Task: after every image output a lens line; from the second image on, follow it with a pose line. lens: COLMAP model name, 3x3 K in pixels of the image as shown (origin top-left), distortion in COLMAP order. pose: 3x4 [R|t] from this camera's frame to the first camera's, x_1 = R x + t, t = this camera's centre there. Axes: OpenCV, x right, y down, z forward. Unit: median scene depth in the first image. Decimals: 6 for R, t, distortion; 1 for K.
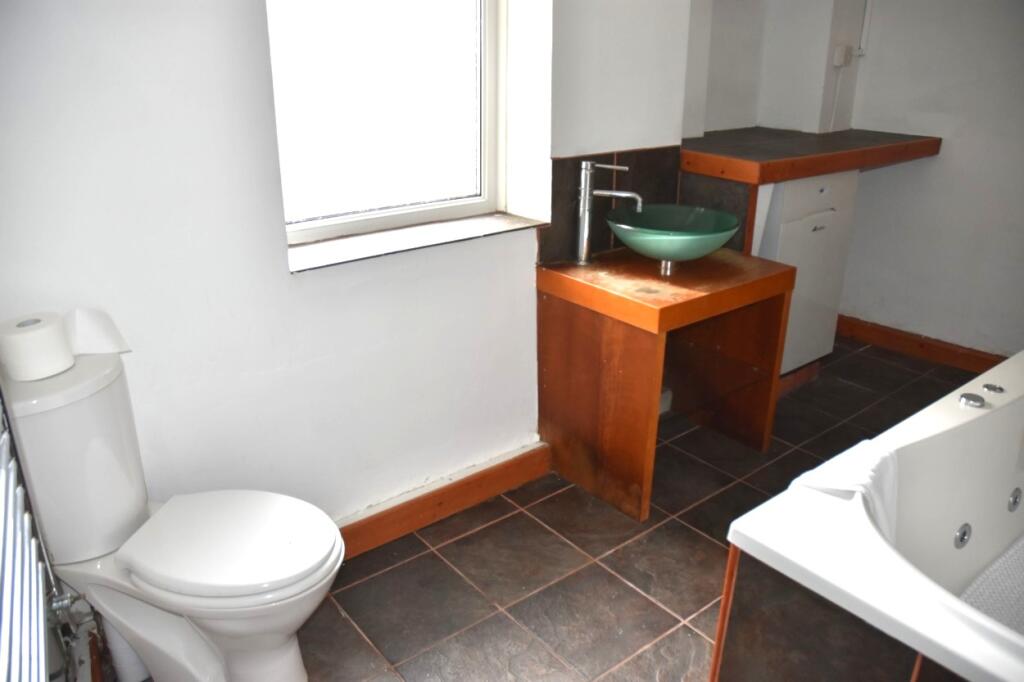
lens RADIAL K [[778.8, 0, 512.0], [0, 778.8, 341.0], [0, 0, 1]] dist [-0.173335, 0.147956]
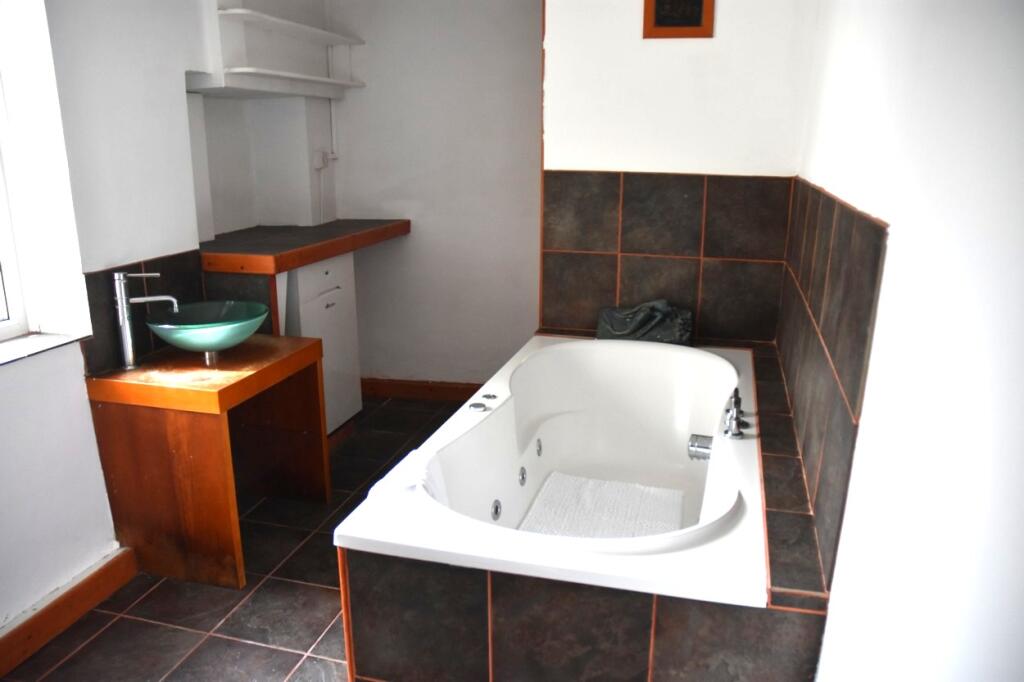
lens RADIAL K [[778.8, 0, 512.0], [0, 778.8, 341.0], [0, 0, 1]] dist [-0.173335, 0.147956]
pose [[0.796188, -0.155177, 0.584812, -0.091048], [0.227819, 0.972305, -0.052166, 0.037127], [-0.560521, 0.174765, 0.809490, -0.129109]]
